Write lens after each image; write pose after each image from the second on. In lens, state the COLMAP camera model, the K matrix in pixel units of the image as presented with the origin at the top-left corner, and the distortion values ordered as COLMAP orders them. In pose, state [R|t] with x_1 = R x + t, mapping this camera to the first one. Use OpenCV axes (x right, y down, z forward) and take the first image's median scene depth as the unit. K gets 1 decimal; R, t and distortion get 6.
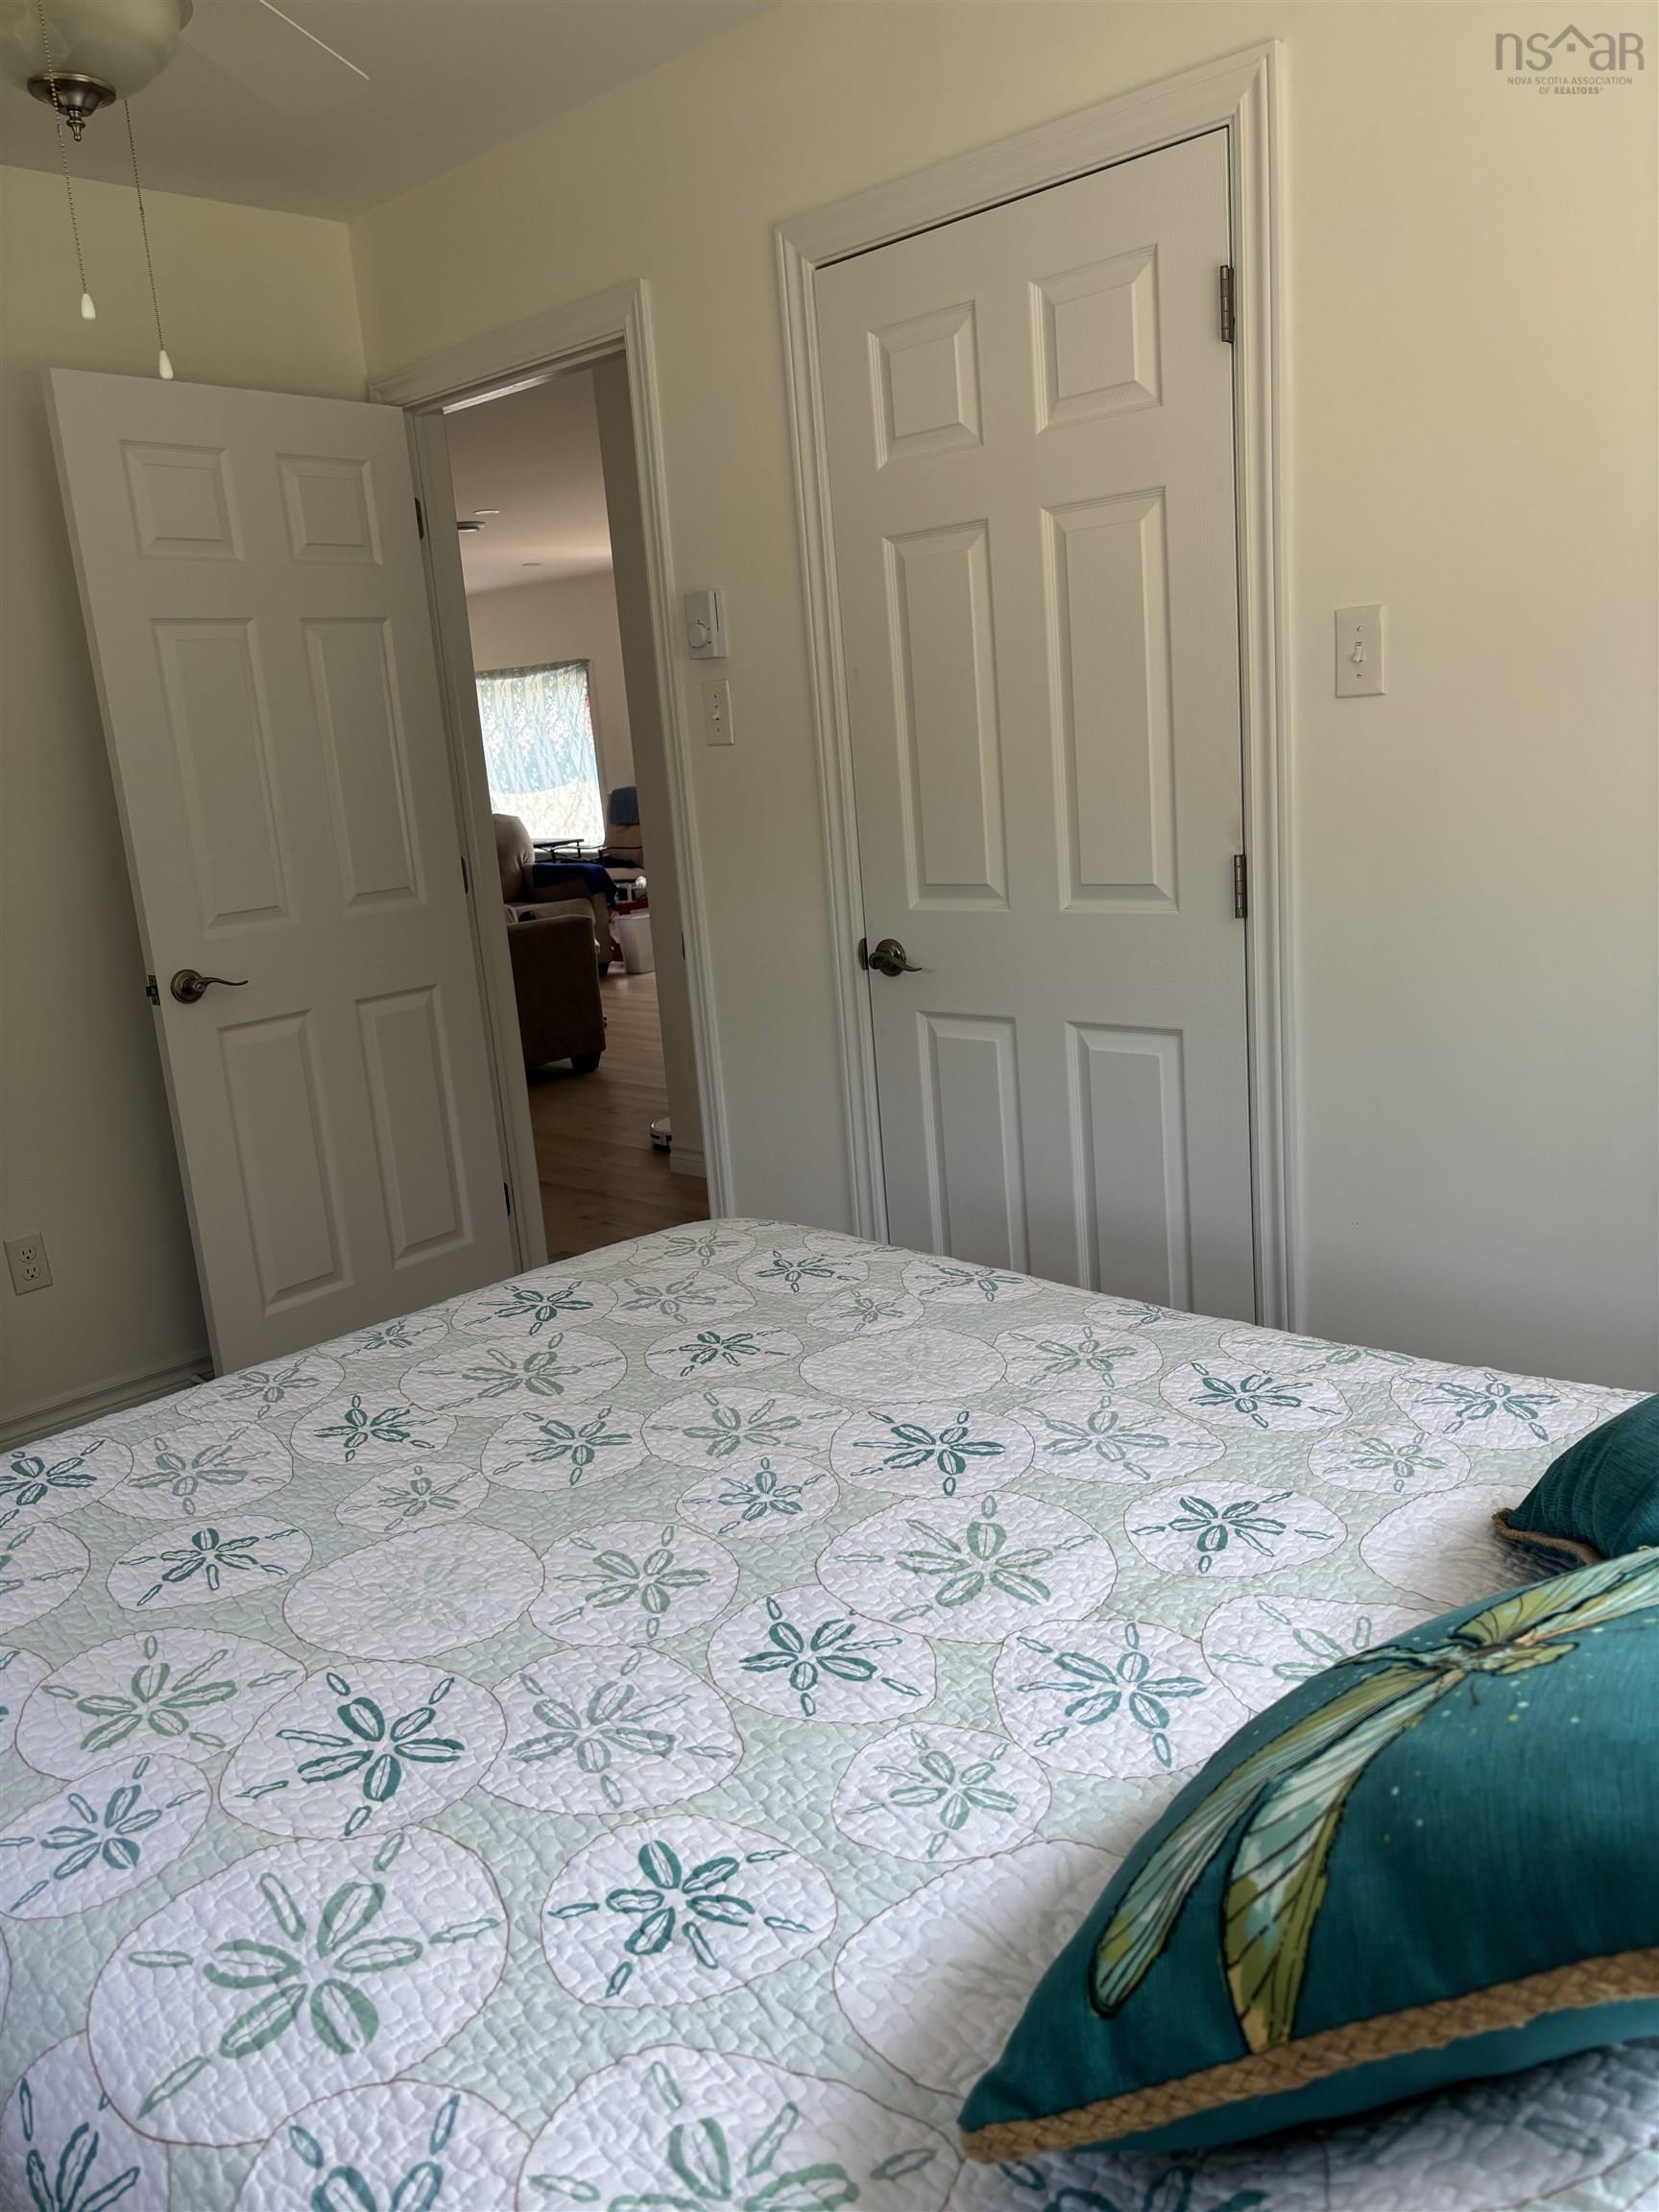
lens RADIAL K [[1682.6, 0, 788.9], [0, 1682.6, 1168.9], [0, 0, 1]] dist [0.030246, -0.037548]
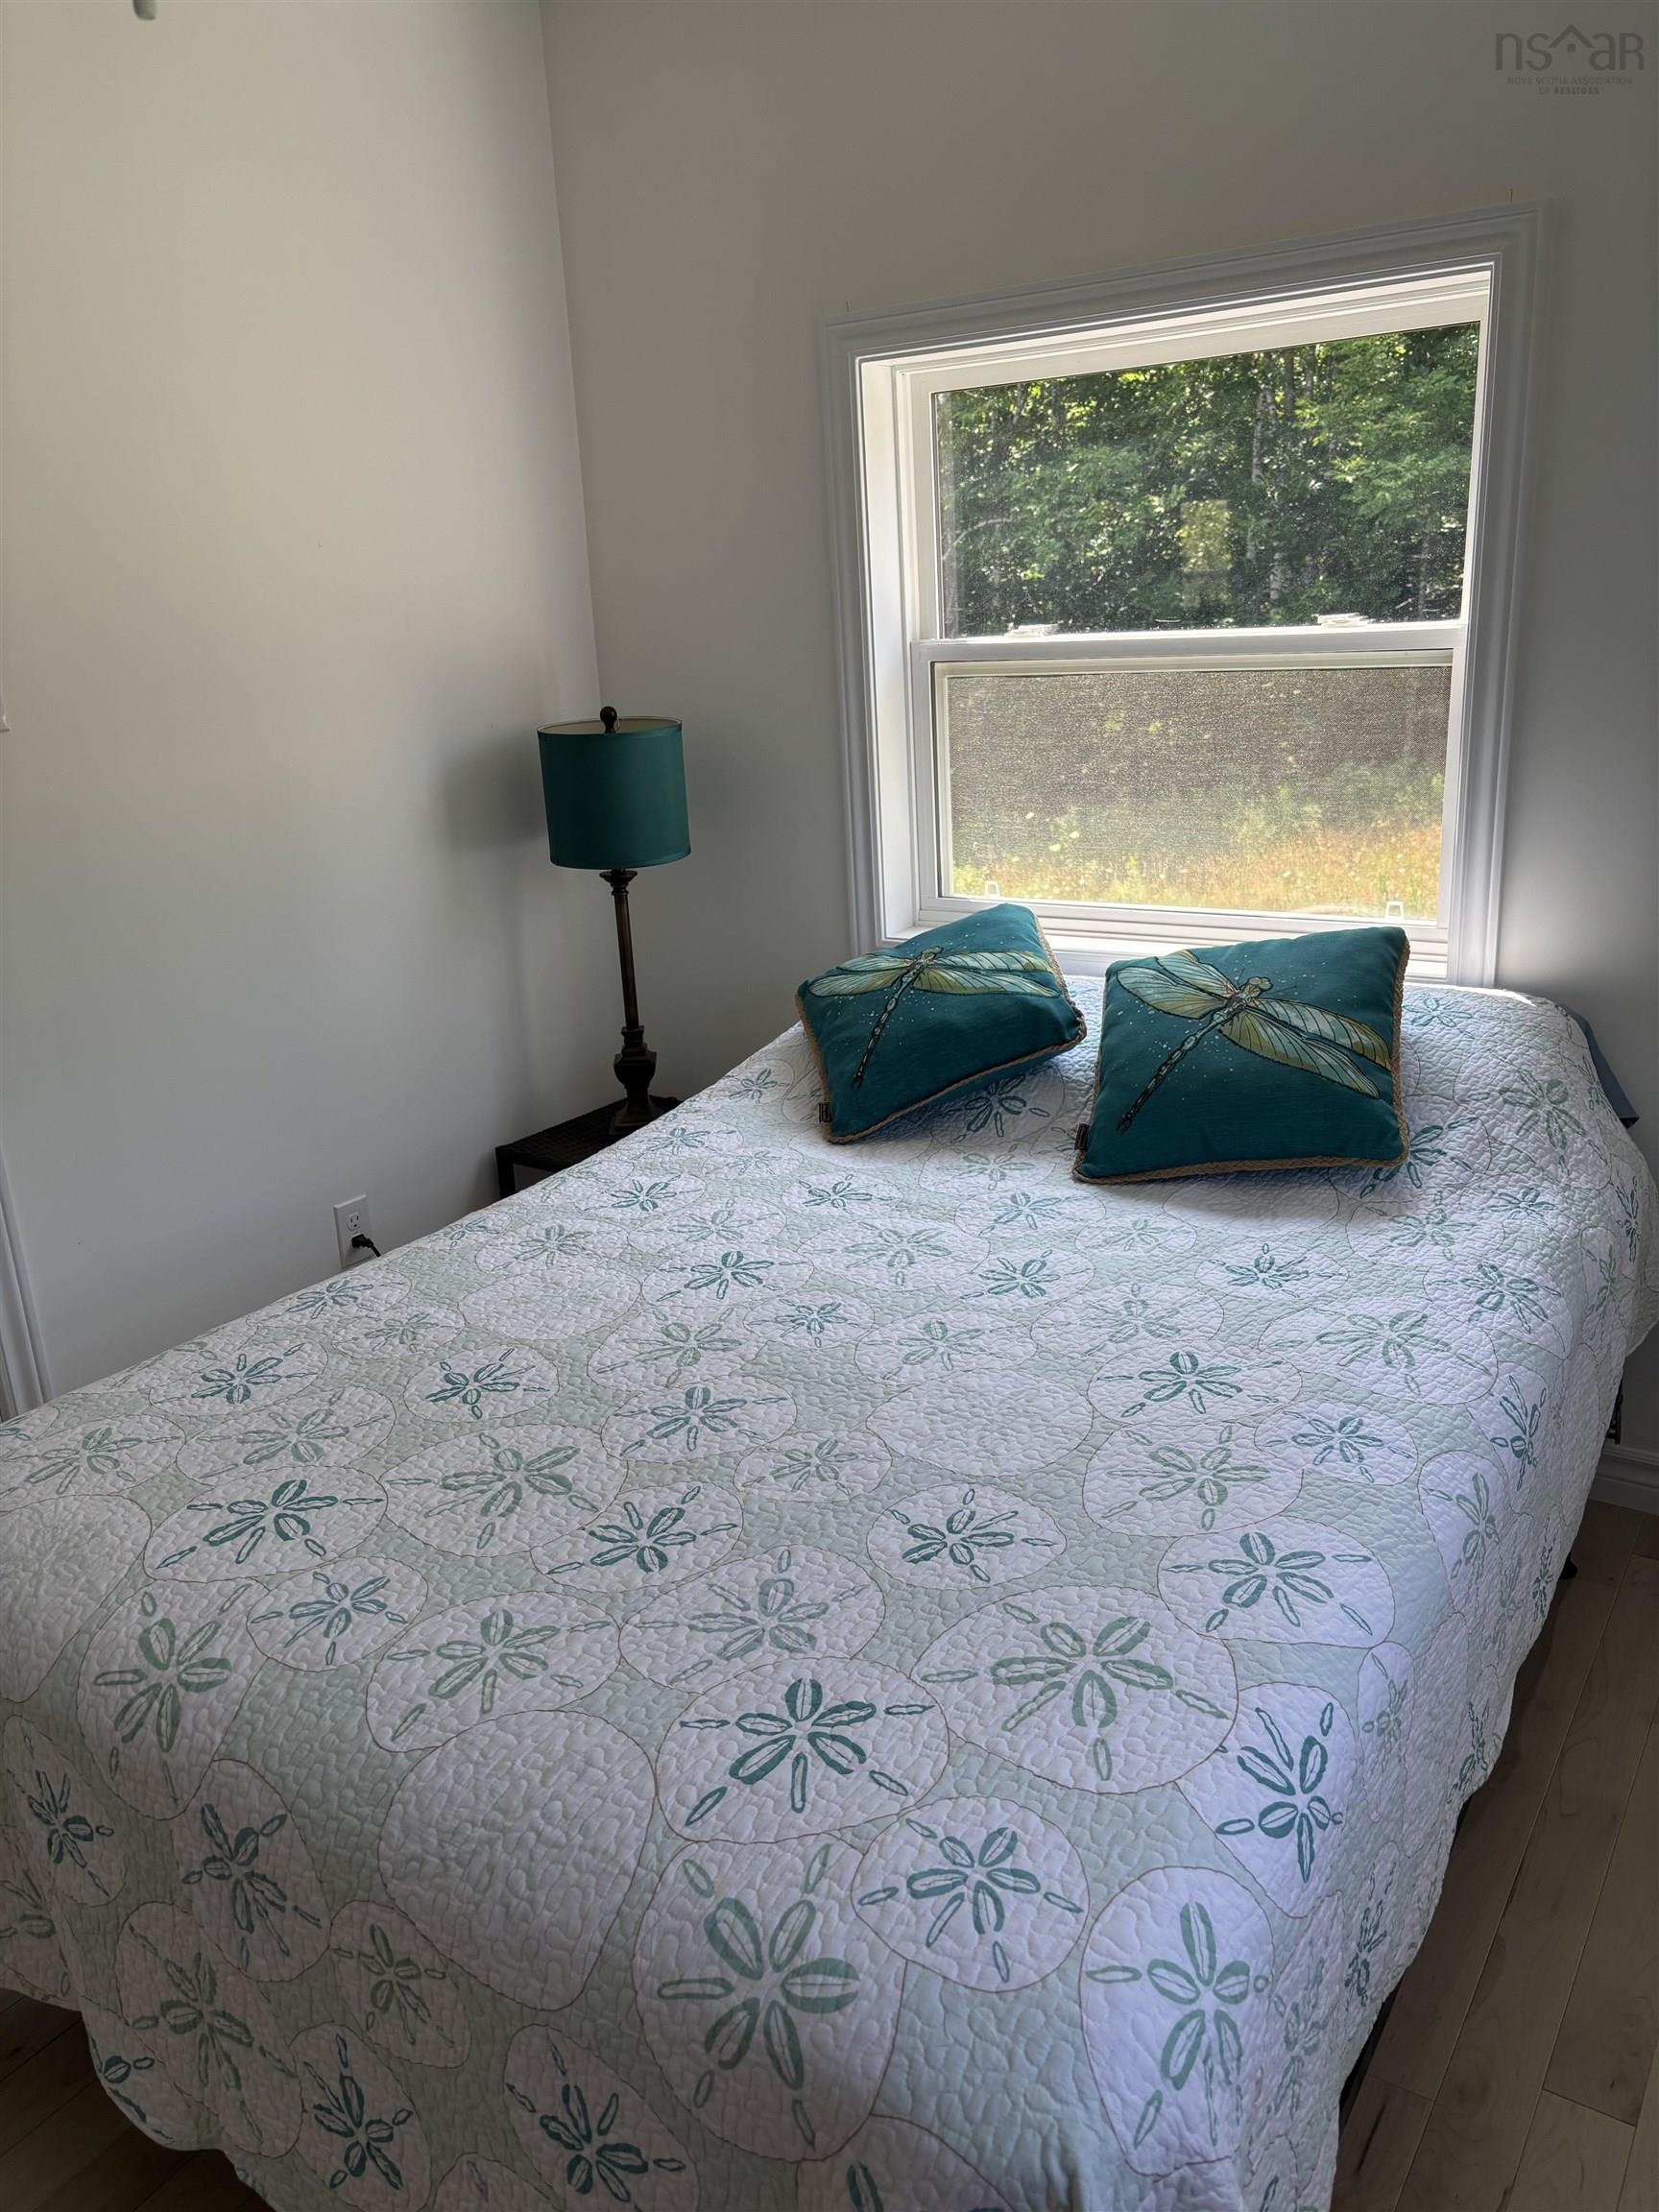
lens RADIAL K [[1682.6, 0, 788.9], [0, 1682.6, 1168.9], [0, 0, 1]] dist [0.030246, -0.037548]
pose [[-0.173064, -0.246889, 0.953464, -1.171544], [0.320389, 0.901308, 0.291538, -0.279682], [-0.931343, 0.355934, -0.076883, 1.040337]]
